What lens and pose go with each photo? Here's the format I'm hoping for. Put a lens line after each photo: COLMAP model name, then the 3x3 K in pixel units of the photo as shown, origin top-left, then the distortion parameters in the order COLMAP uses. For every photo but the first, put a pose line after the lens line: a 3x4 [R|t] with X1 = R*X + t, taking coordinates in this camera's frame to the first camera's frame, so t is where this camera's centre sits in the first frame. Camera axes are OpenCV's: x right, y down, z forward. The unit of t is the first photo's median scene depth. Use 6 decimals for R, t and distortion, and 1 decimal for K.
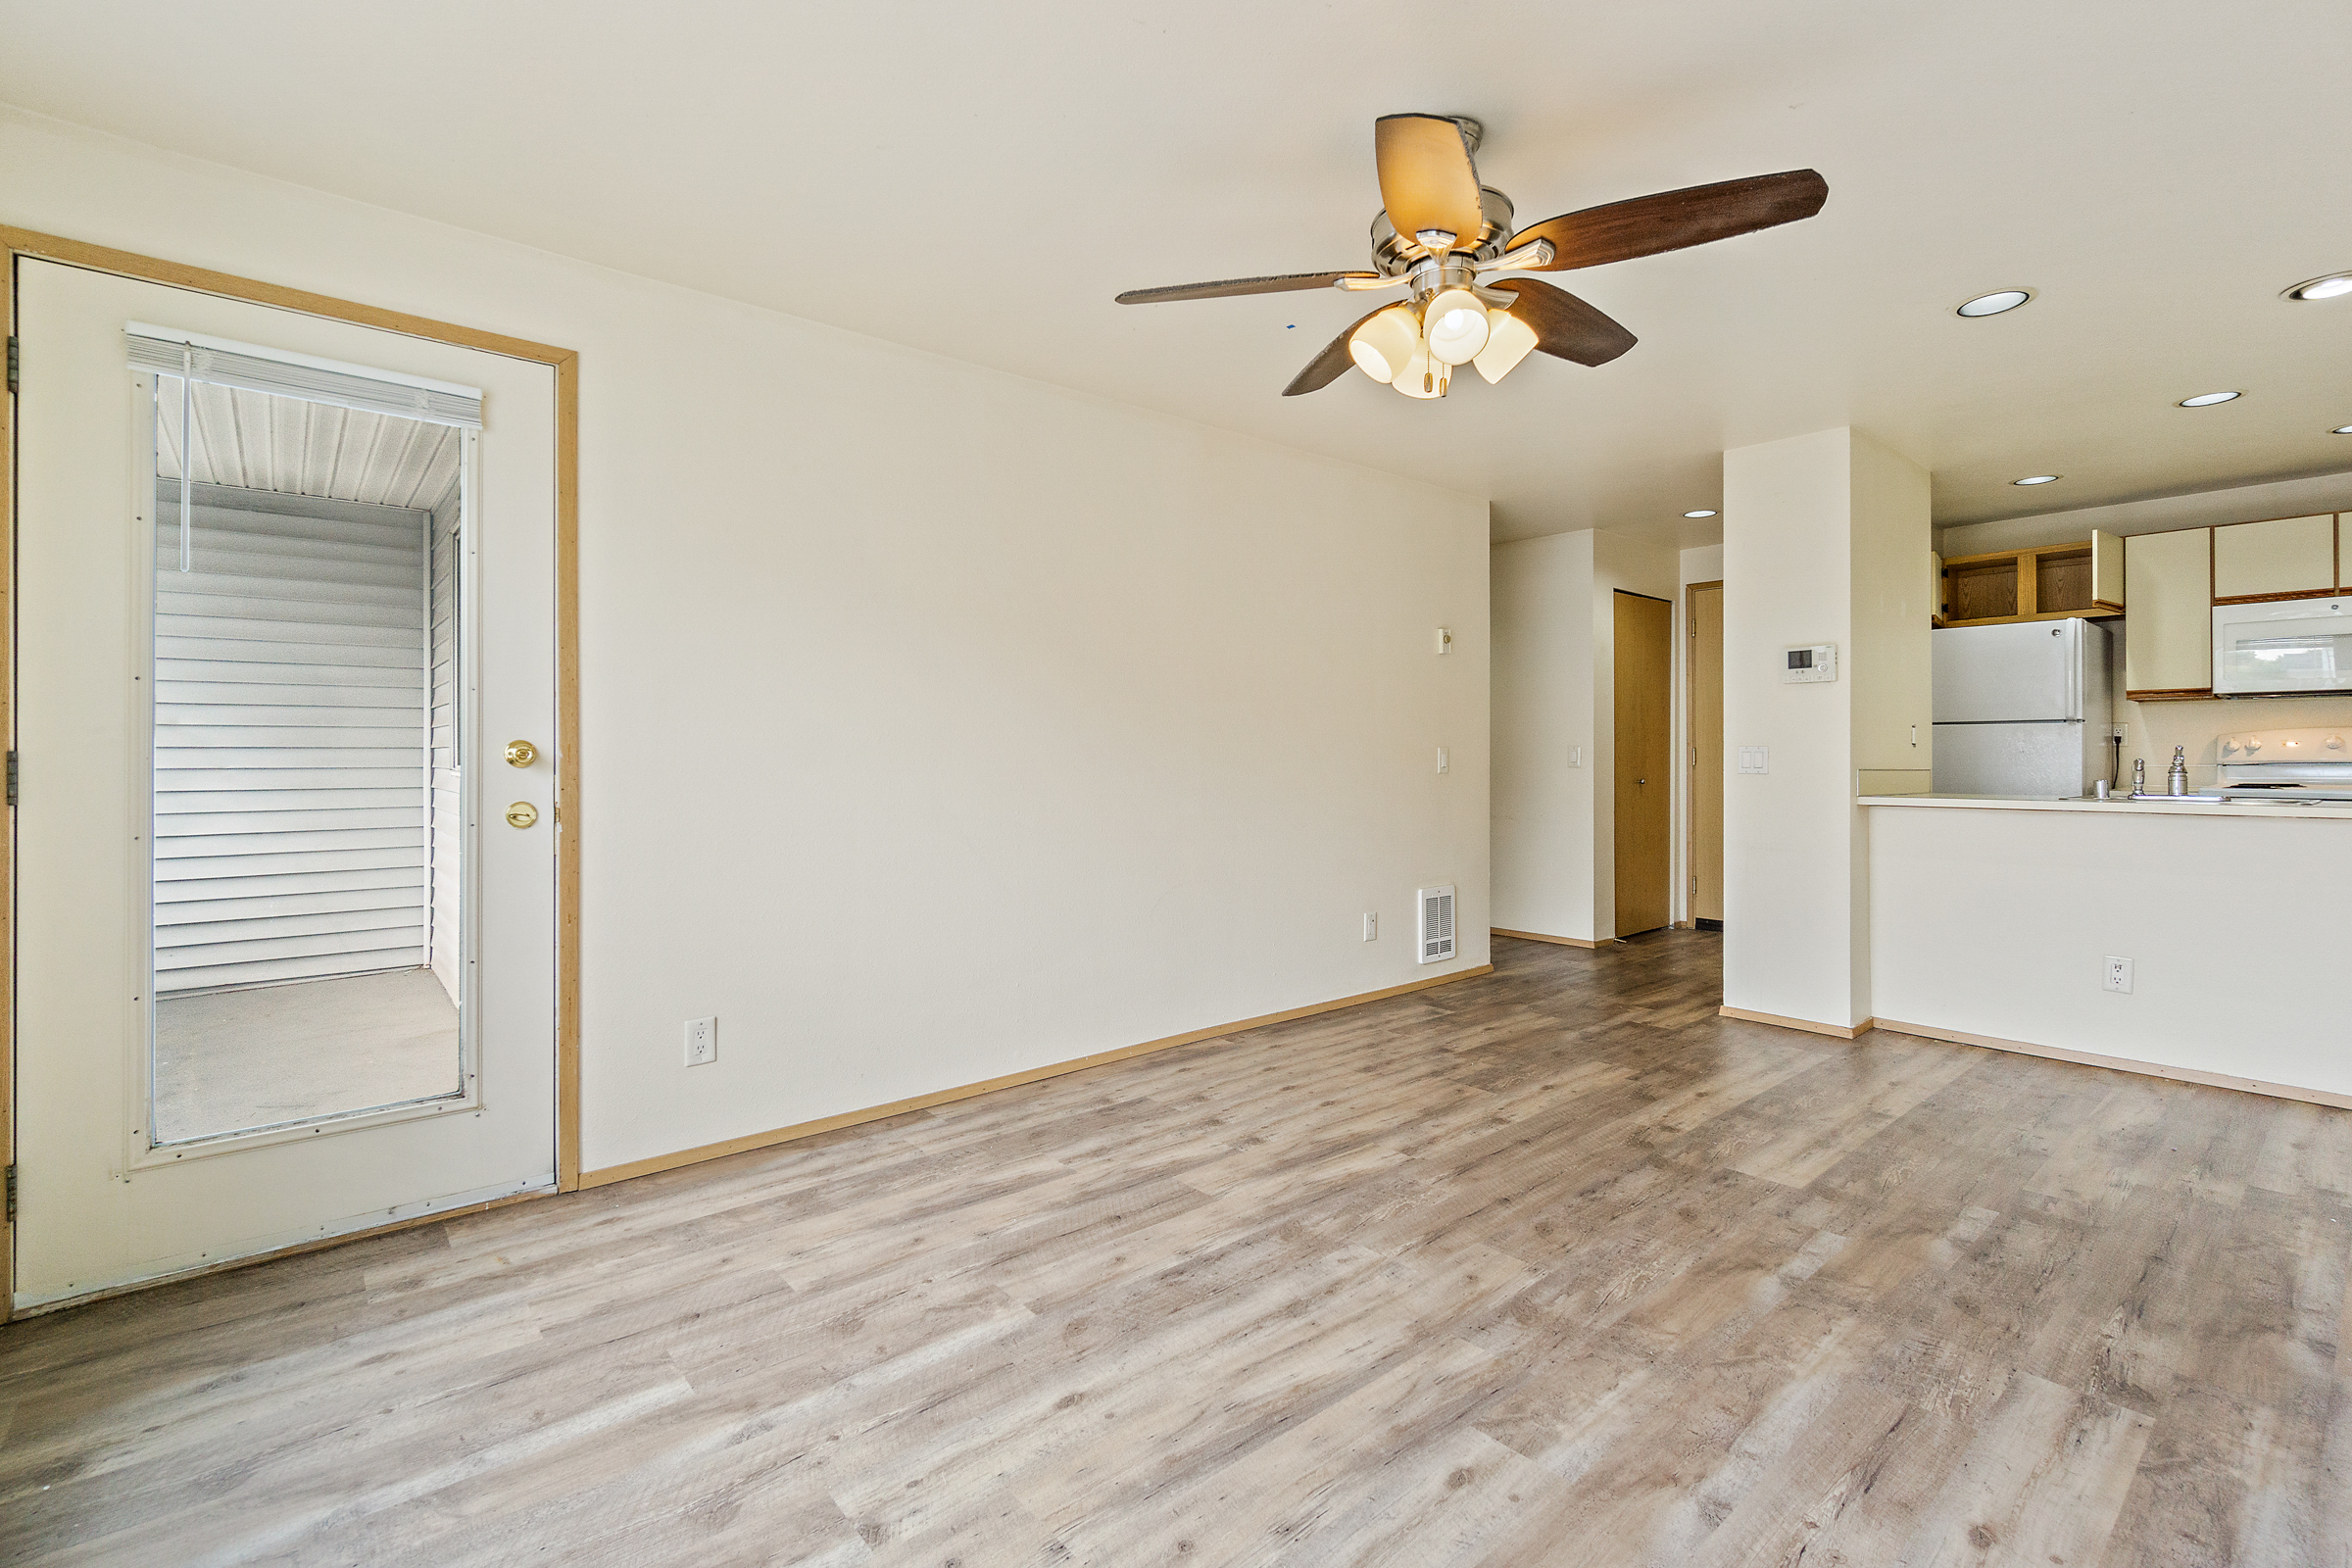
lens RADIAL K [[1053.2, 0, 1166.7], [0, 1053.2, 754.0], [0, 0, 1]] dist [0.000063, -0.000113]
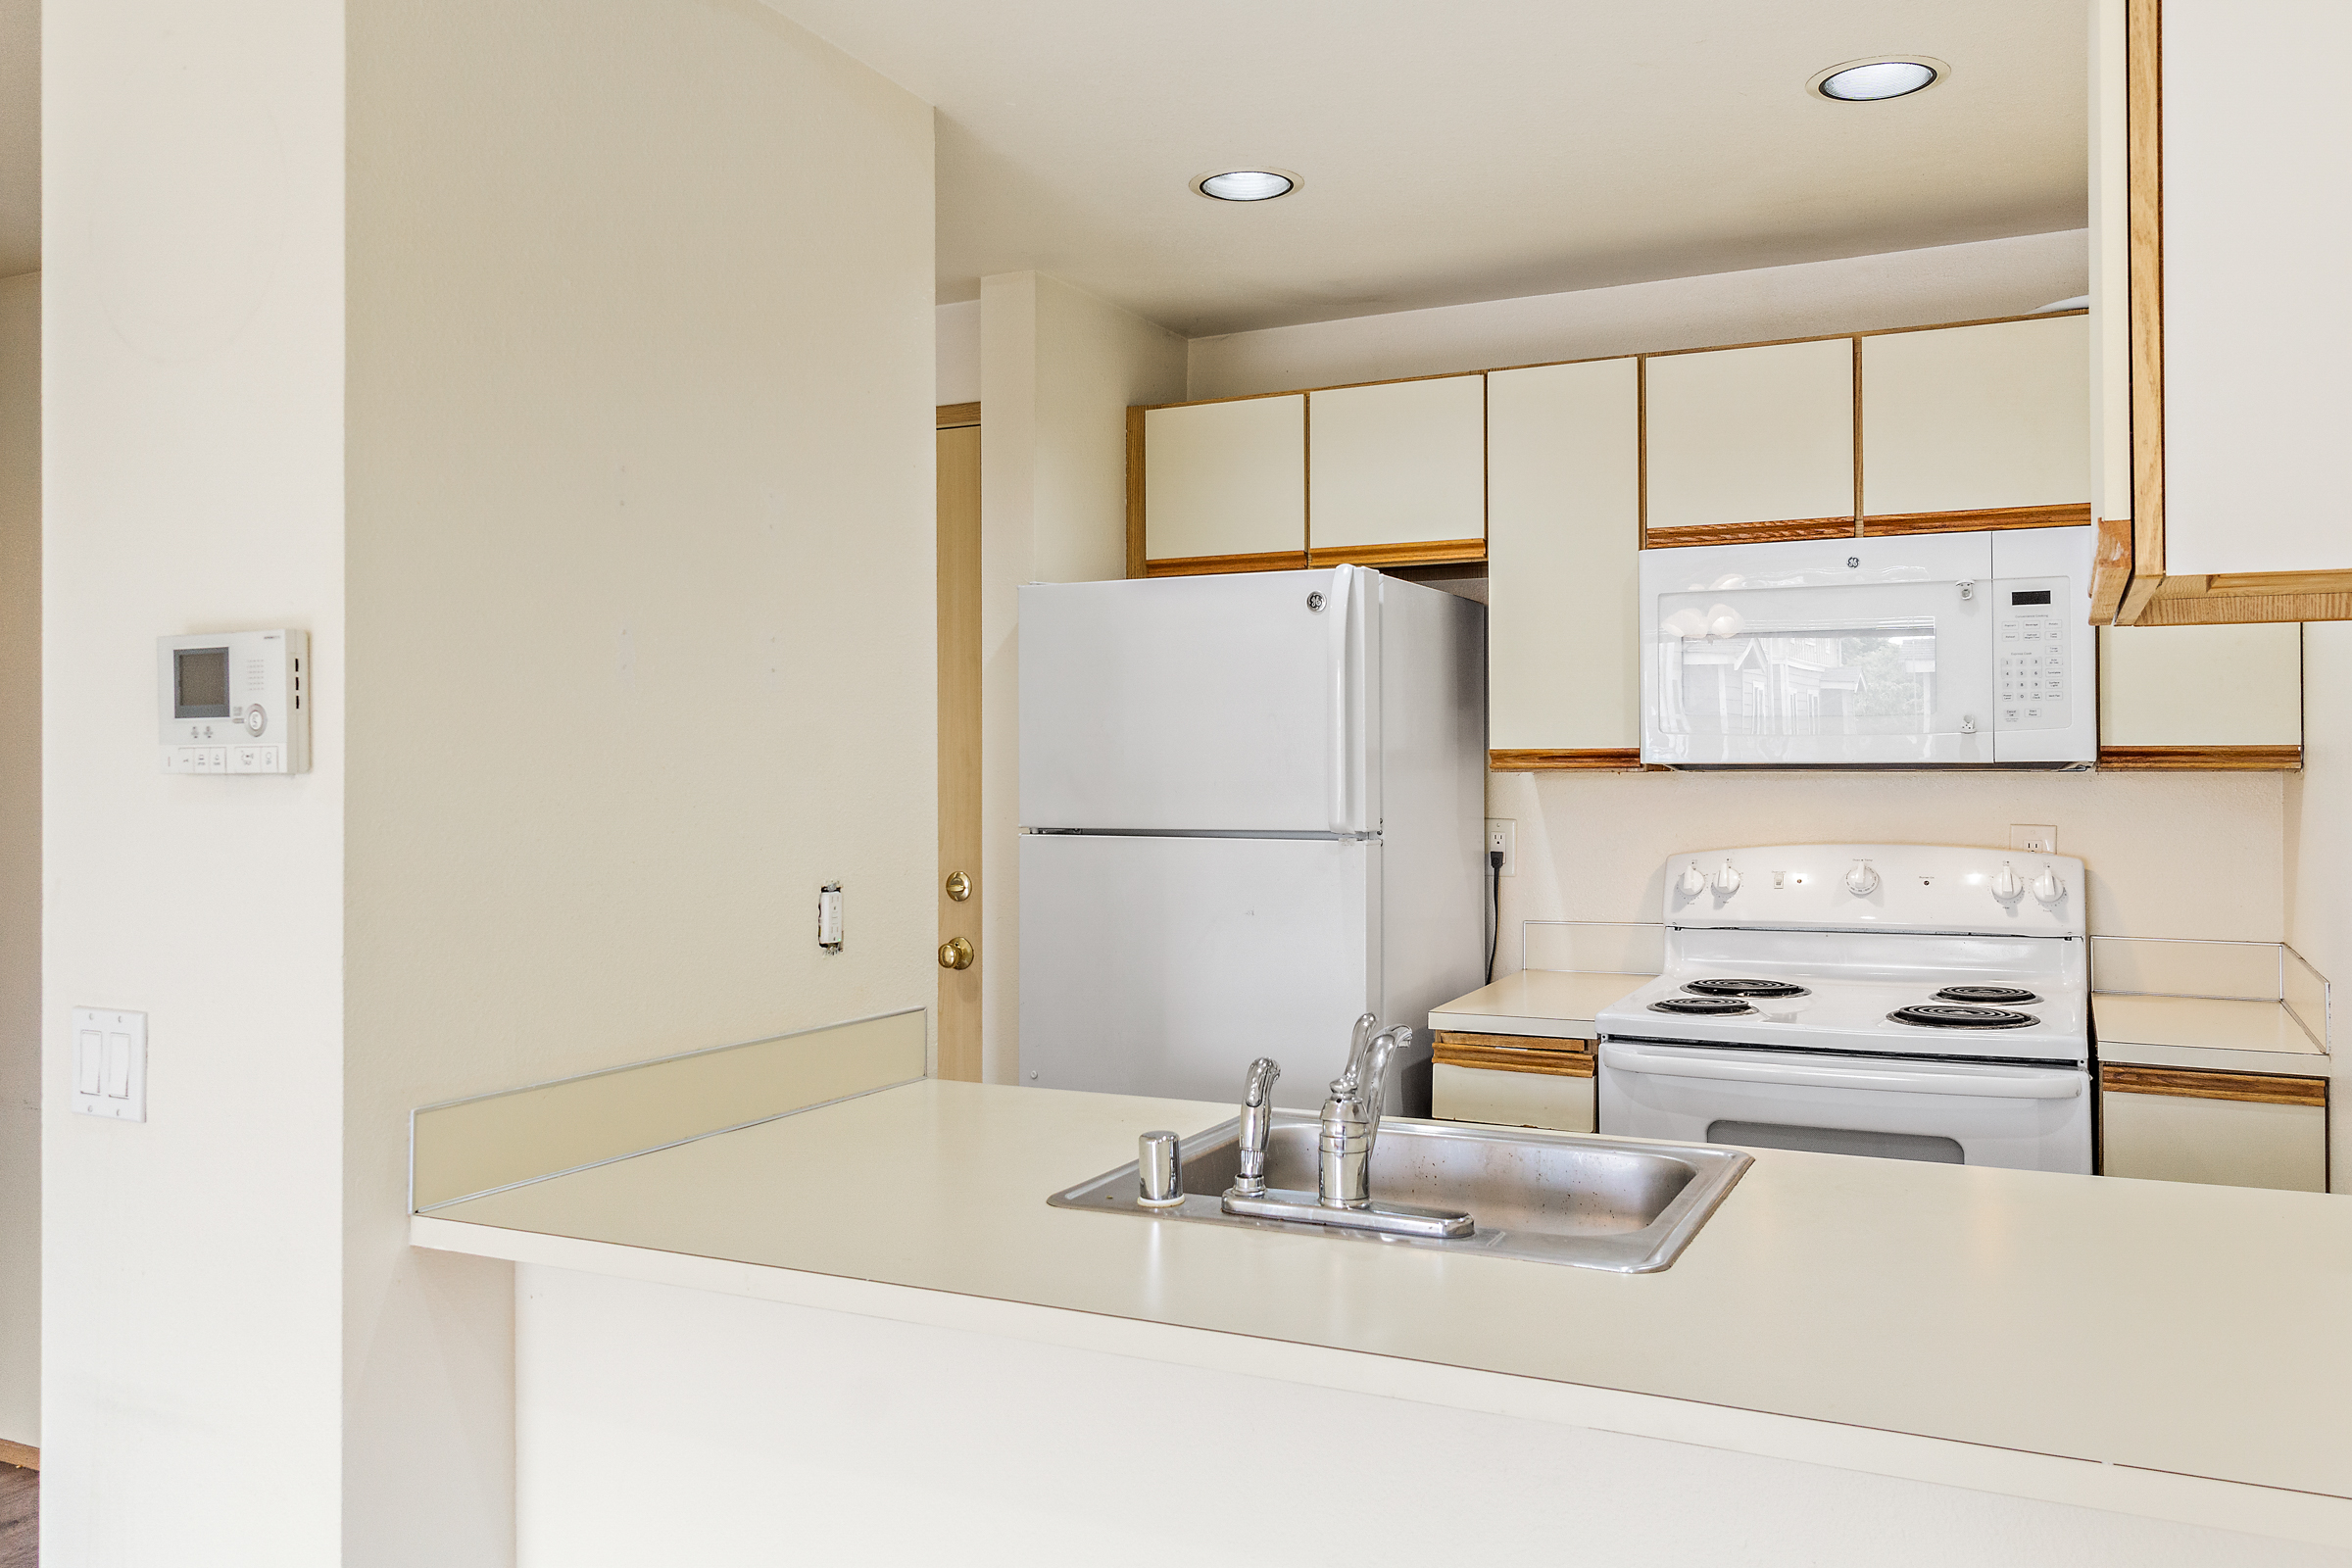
lens RADIAL K [[1818.3, 0, 1161.6], [0, 1818.3, 752.0], [0, 0, 1]] dist [-0.001028, 0.000967]
pose [[0.915260, -0.001349, 0.402861, 0.889103], [0.002787, 0.999992, -0.002982, -0.099201], [-0.402854, 0.003852, 0.915256, 0.709704]]
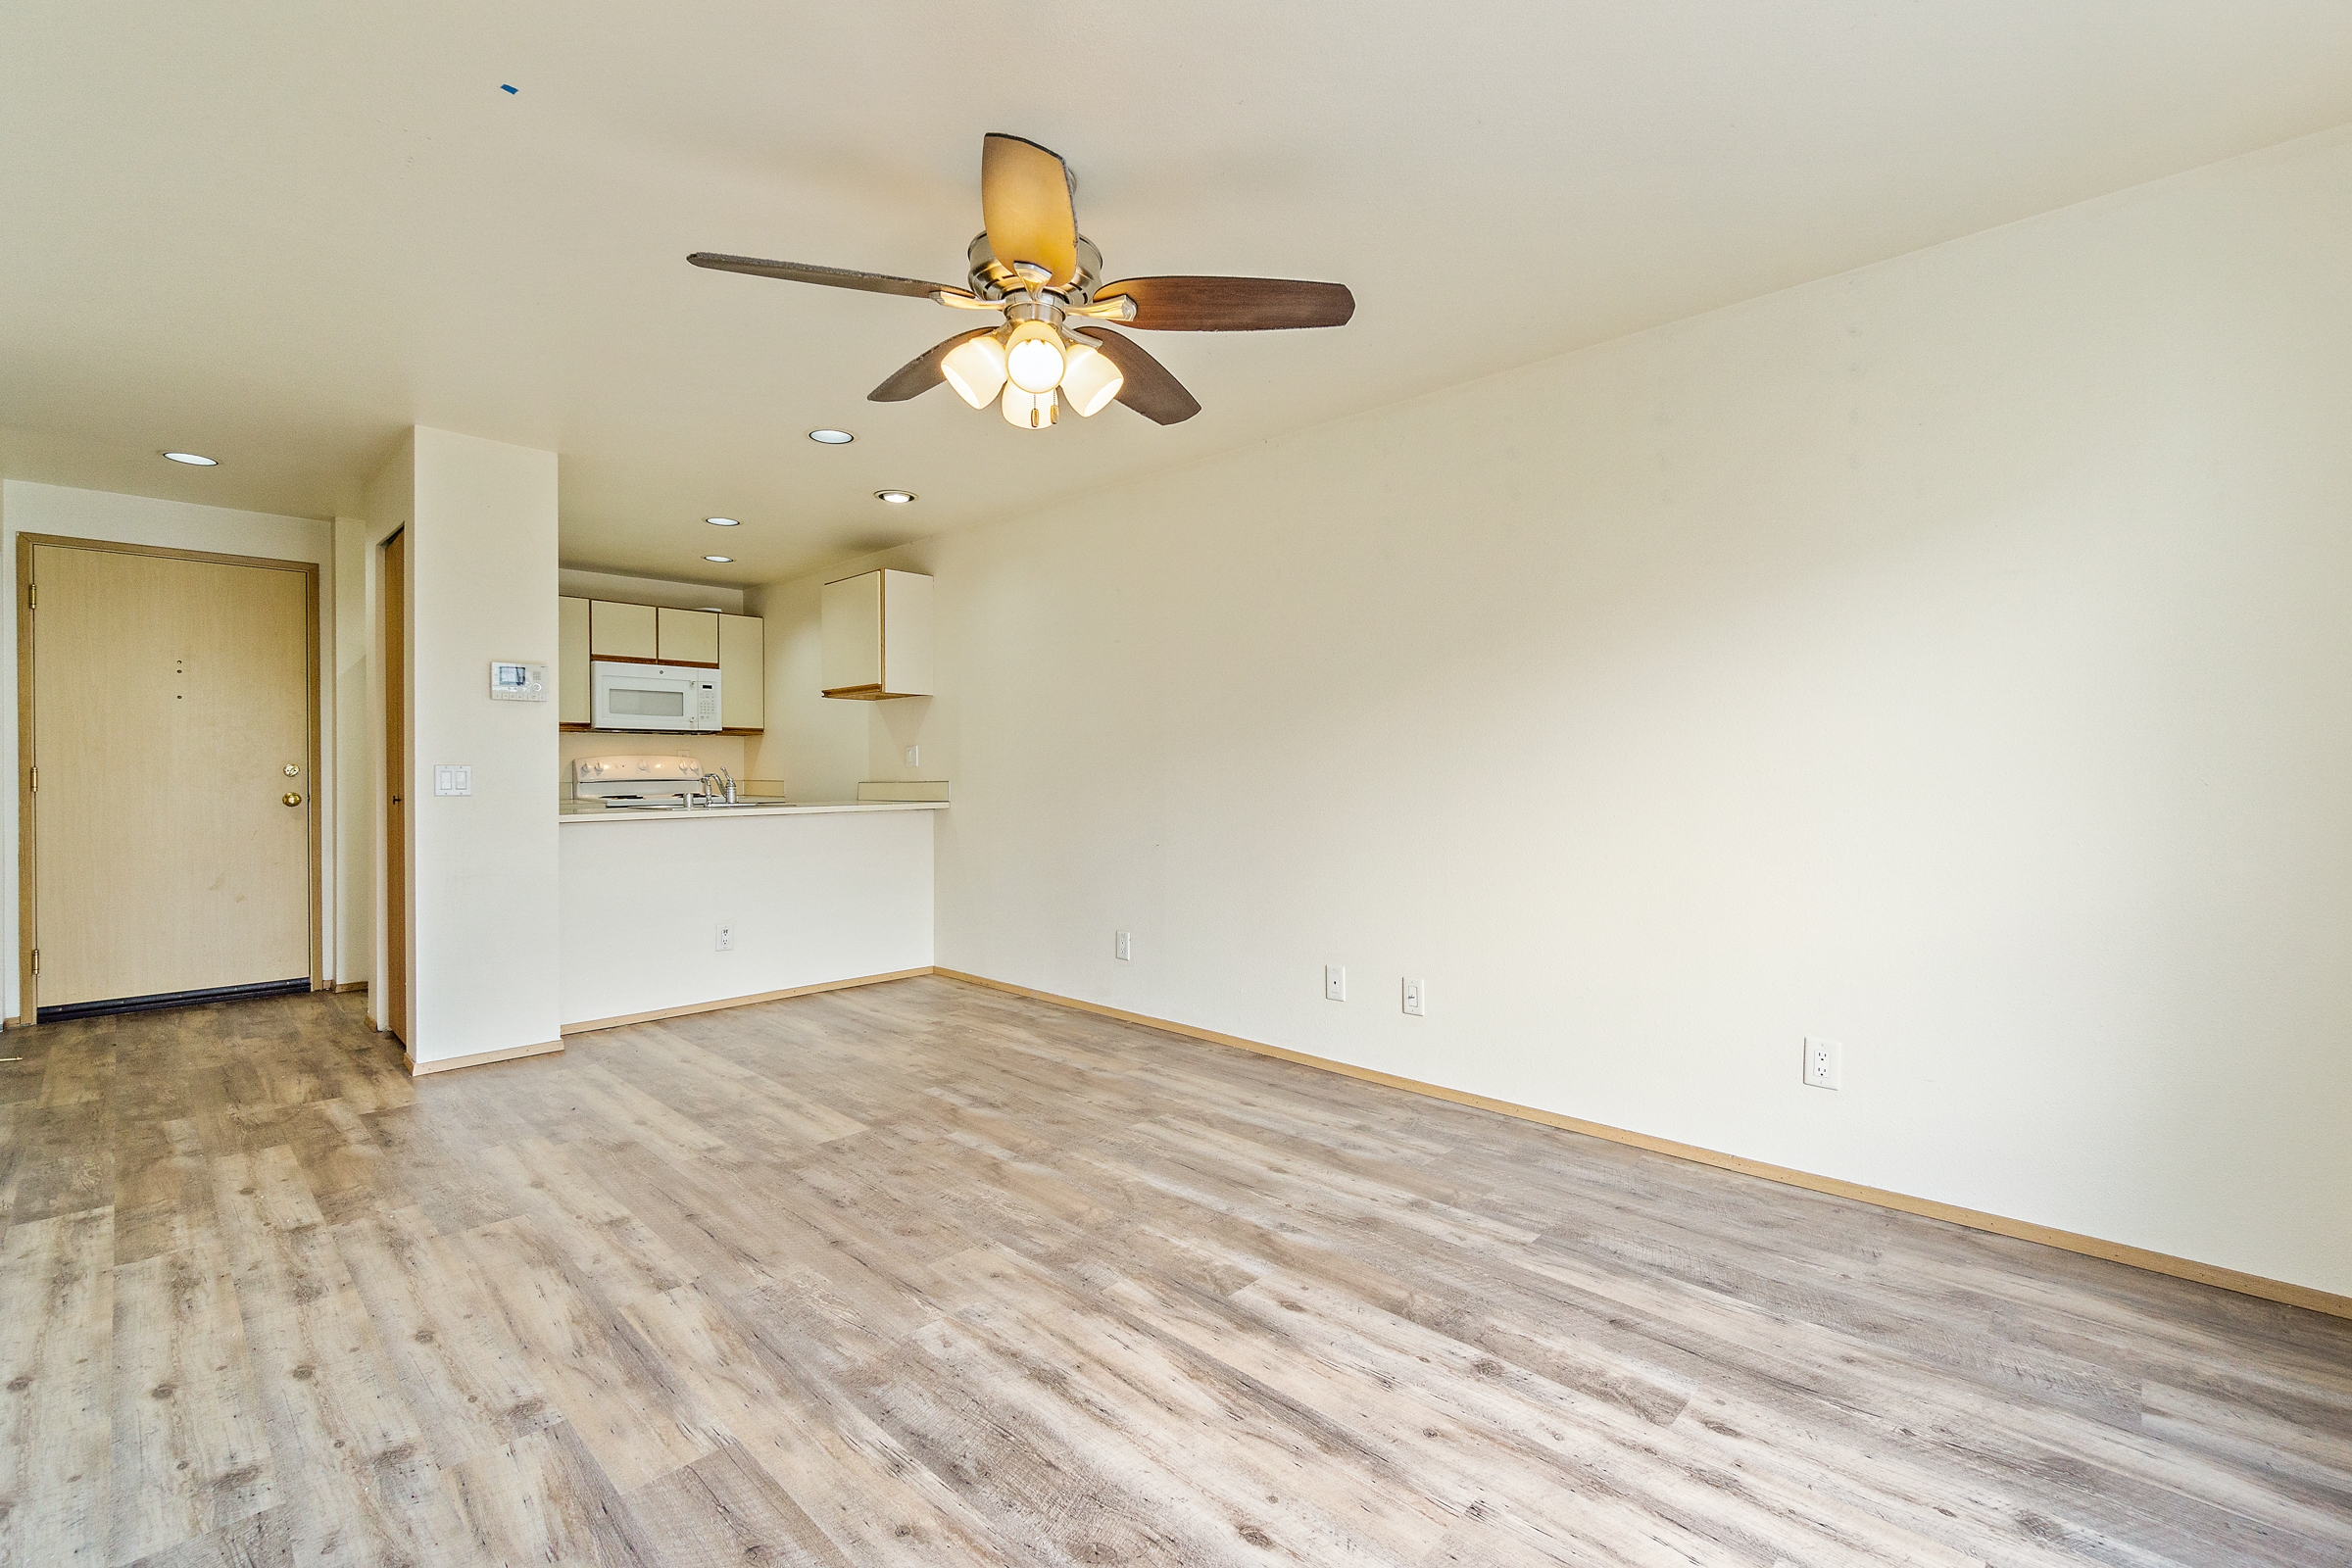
lens RADIAL K [[1018.5, 0, 1159.2], [0, 1018.5, 777.9], [0, 0, 1]] dist [-0.002145, -0.000573]
pose [[-0.099685, -0.005218, 0.995005, -0.545816], [0.002593, 0.999981, 0.005503, -0.000122], [-0.995016, 0.003128, -0.099670, 0.704775]]
